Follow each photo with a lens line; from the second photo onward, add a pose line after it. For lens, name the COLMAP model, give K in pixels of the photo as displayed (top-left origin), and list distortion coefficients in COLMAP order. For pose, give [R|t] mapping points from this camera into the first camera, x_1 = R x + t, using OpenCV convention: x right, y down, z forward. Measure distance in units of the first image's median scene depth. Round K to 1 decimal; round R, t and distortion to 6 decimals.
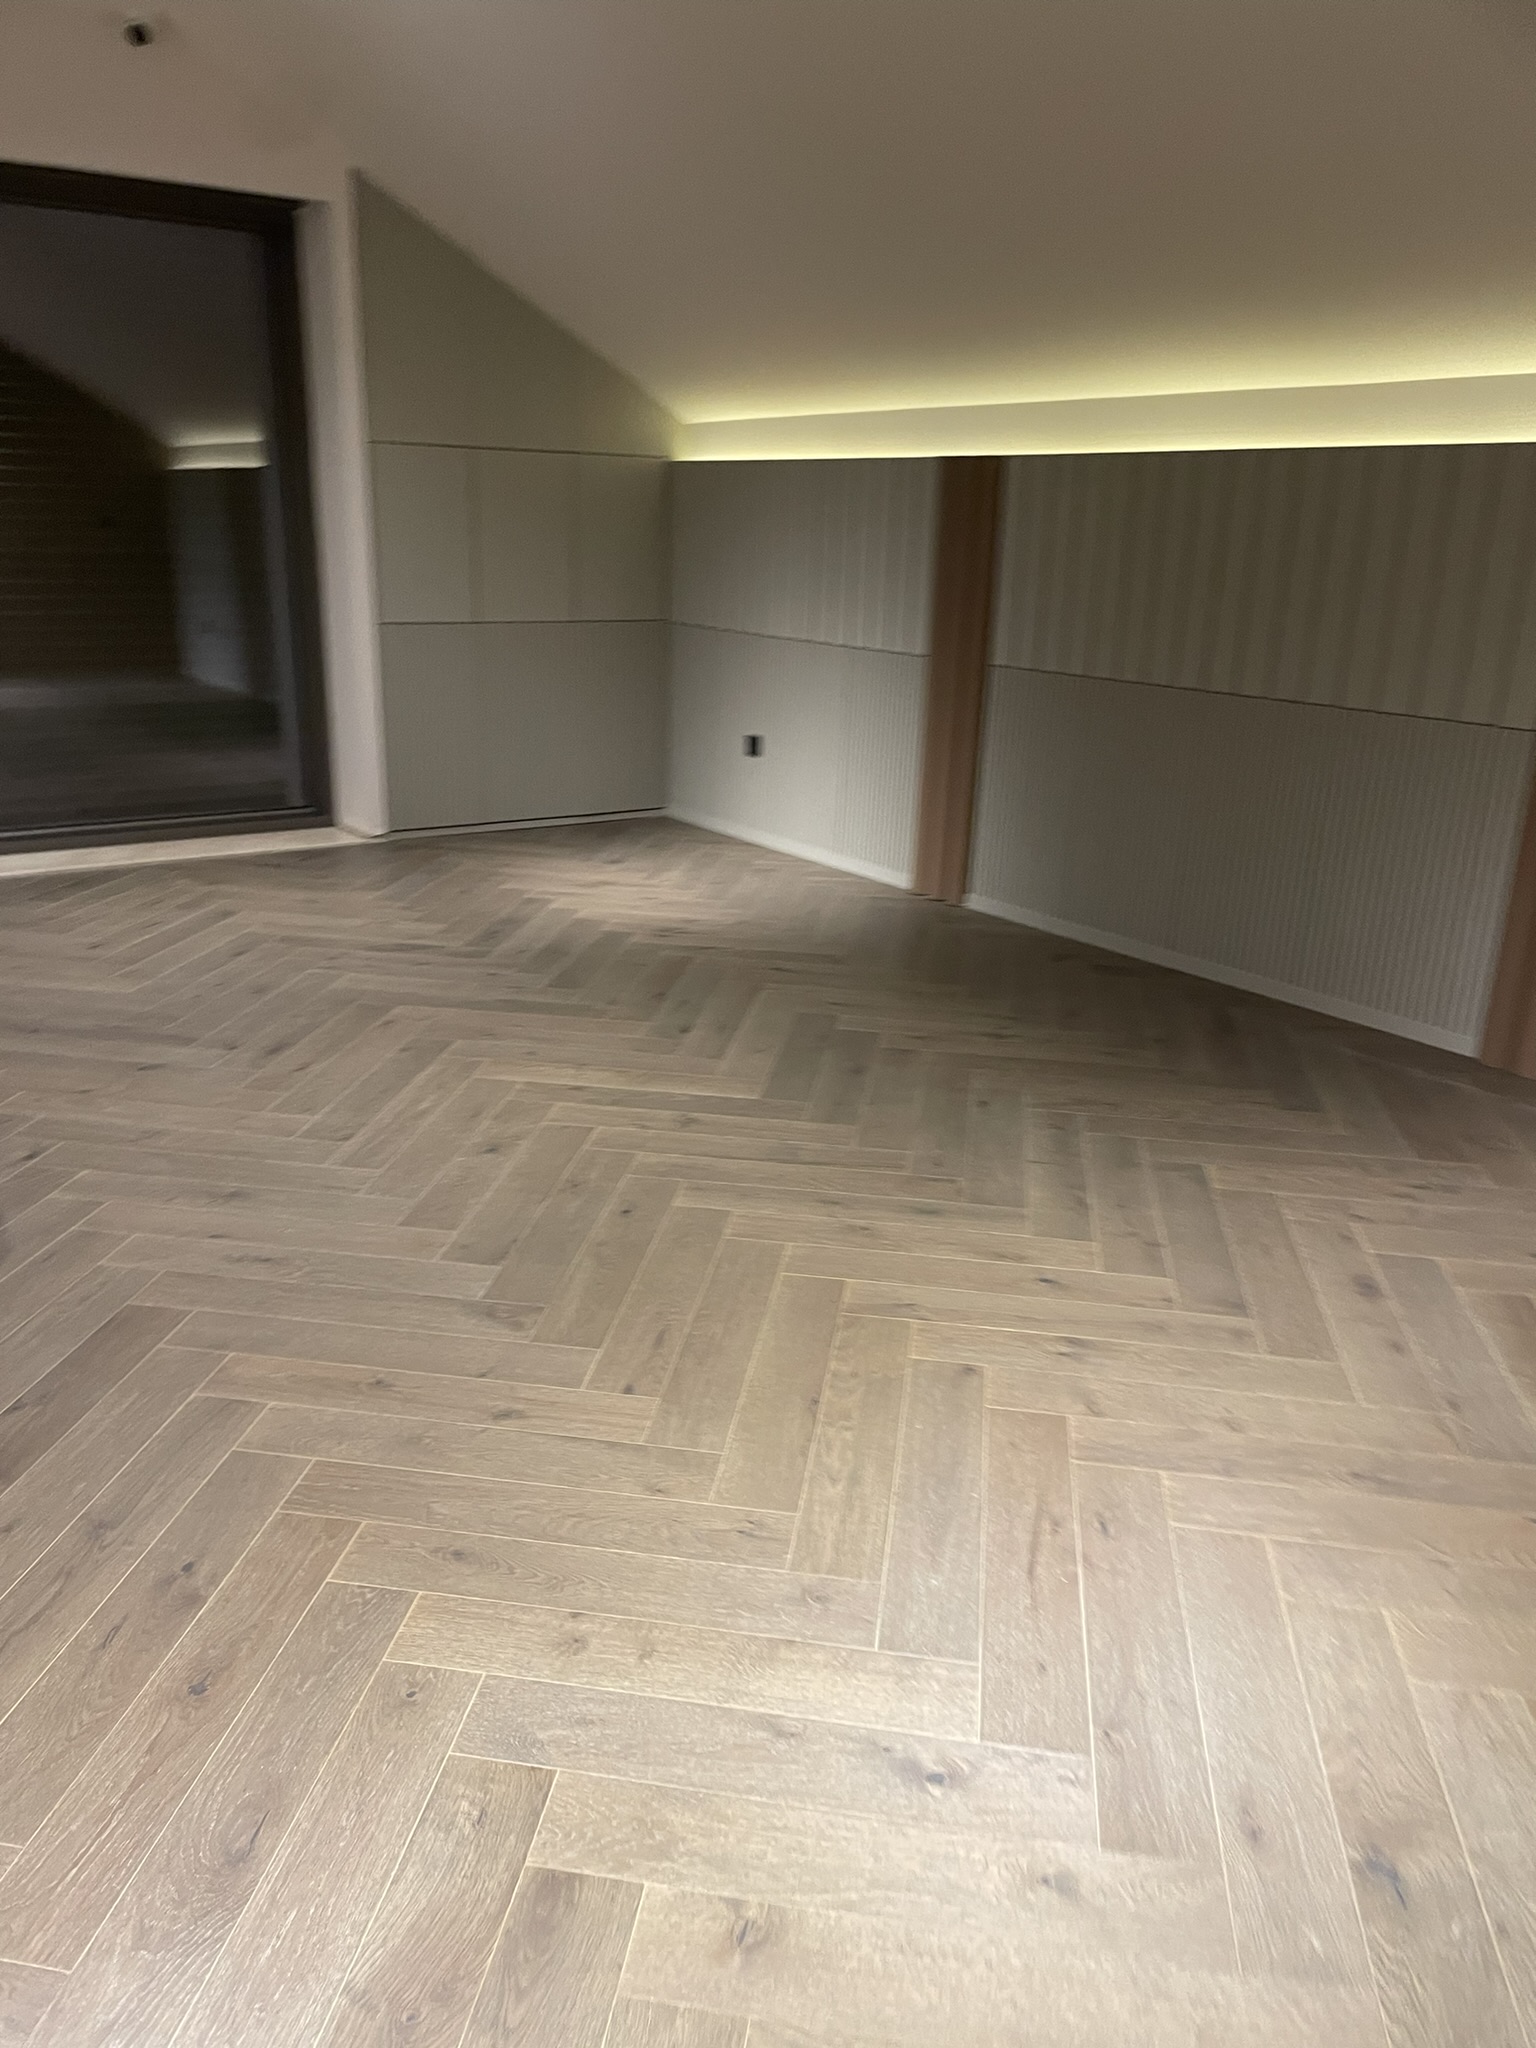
lens RADIAL K [[1555.1, 0, 767.5], [0, 1555.1, 1033.2], [0, 0, 1]] dist [0.092401, -0.134140]
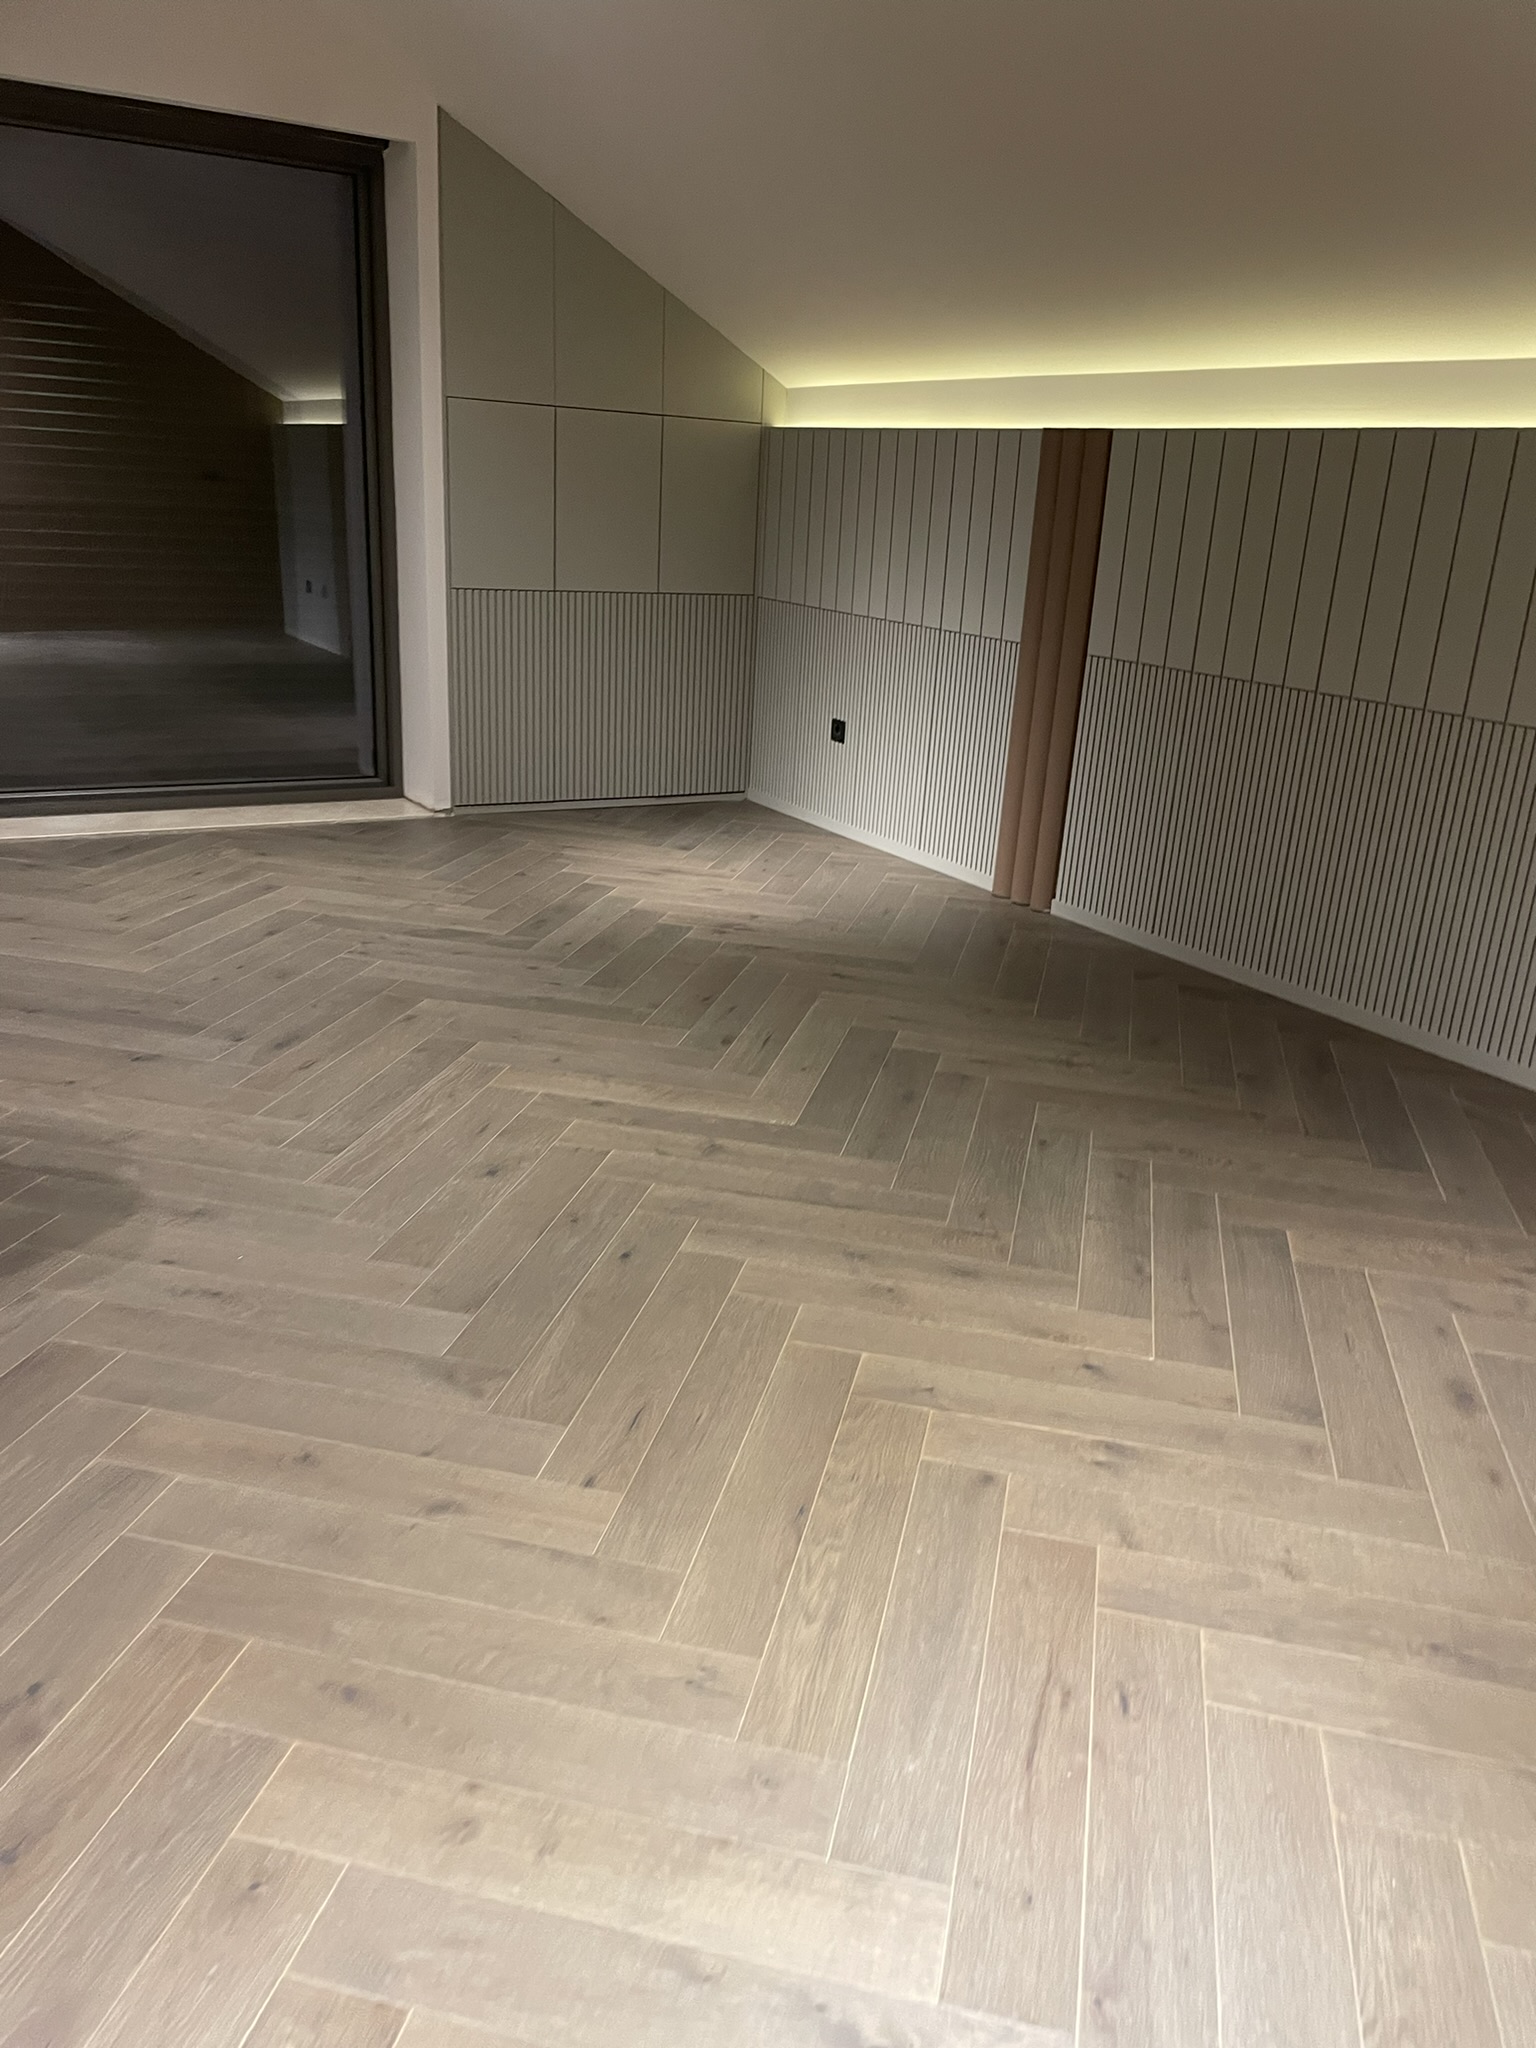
lens RADIAL K [[1540.4, 0, 823.5], [0, 1540.4, 1022.5], [0, 0, 1]] dist [0.076361, -0.101166]
pose [[0.998267, 0.044778, -0.038188, 0.052597], [-0.044415, 0.998960, 0.010286, -0.034279], [0.038609, -0.008572, 0.999218, 0.129593]]
